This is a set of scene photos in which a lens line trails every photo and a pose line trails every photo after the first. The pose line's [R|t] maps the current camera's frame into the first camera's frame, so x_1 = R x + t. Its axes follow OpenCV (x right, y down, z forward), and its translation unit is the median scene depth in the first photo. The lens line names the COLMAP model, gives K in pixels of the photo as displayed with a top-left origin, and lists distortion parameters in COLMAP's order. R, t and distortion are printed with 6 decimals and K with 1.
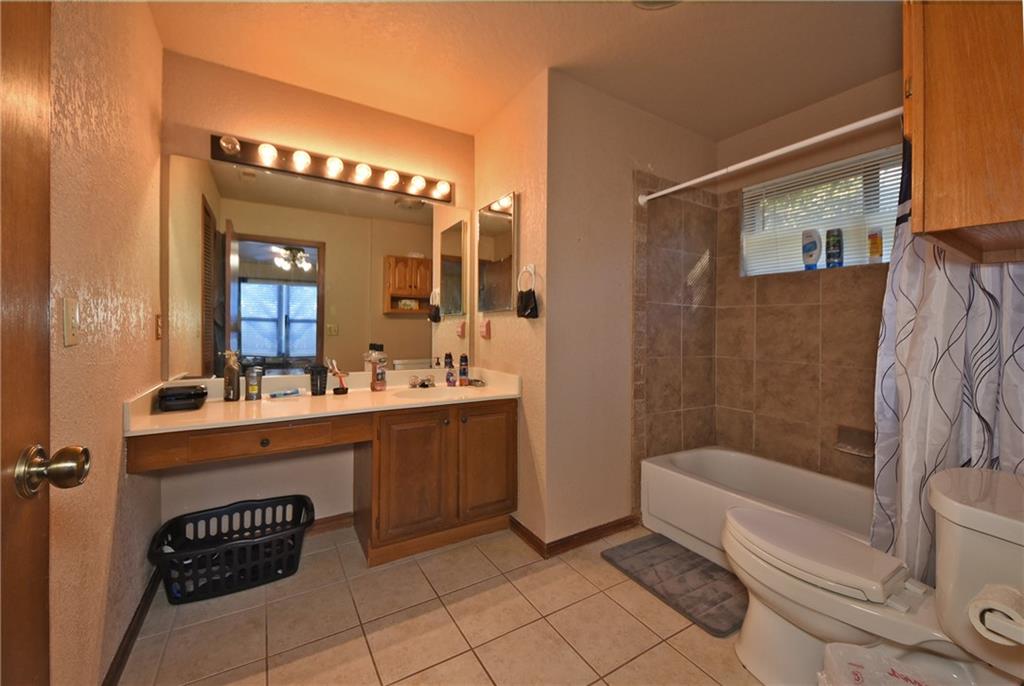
lens RADIAL K [[394.8, 0, 513.0], [0, 394.8, 328.2], [0, 0, 1]] dist [0.098962, 0.000019]
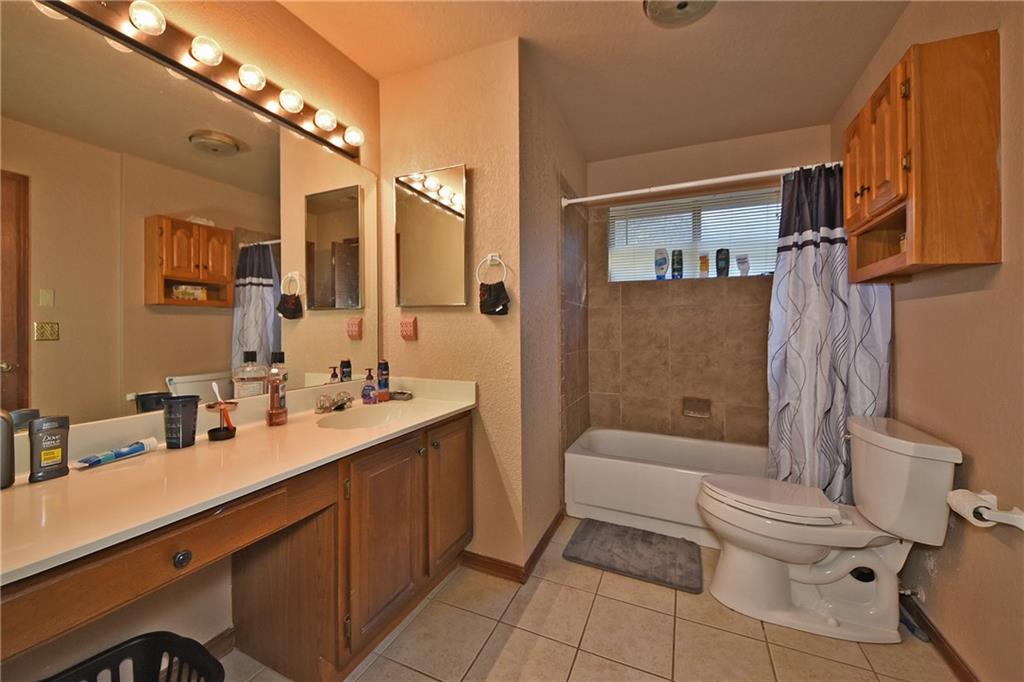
lens RADIAL K [[393.4, 0, 510.2], [0, 393.4, 324.3], [0, 0, 1]] dist [0.066372, -0.000244]
pose [[0.833724, -0.004281, 0.552165, -0.368503], [0.006631, 0.999975, -0.002259, -0.001250], [-0.552142, 0.005545, 0.833732, 0.233400]]
